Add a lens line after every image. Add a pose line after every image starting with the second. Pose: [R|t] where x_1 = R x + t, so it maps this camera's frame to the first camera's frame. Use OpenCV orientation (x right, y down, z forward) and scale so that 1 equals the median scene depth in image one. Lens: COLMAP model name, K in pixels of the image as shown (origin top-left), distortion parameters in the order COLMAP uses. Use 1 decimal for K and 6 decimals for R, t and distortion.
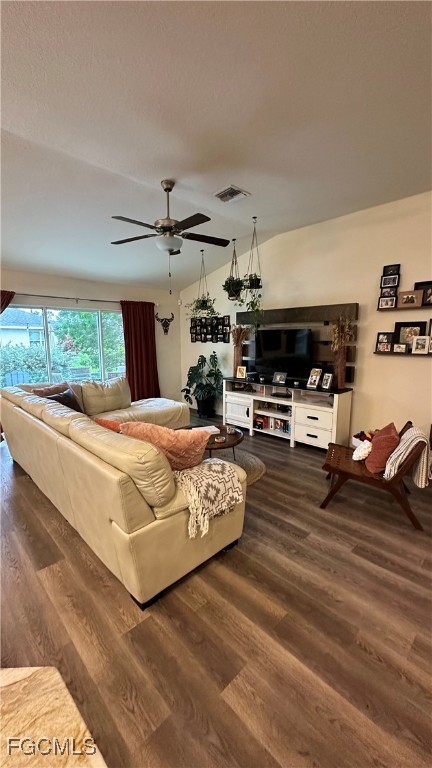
lens RADIAL K [[307.1, 0, 216.5], [0, 307.1, 382.6], [0, 0, 1]] dist [-0.001140, 0.000046]
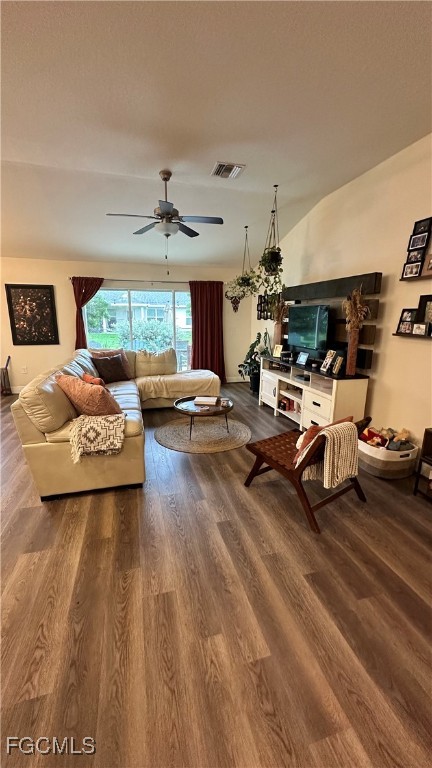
lens RADIAL K [[307.1, 0, 216.5], [0, 307.1, 382.6], [0, 0, 1]] dist [-0.001140, 0.000046]
pose [[0.876831, 0.110775, -0.467863, 0.506659], [-0.078940, 0.993060, 0.087181, -0.004300], [0.474274, -0.039510, 0.879490, 0.062725]]
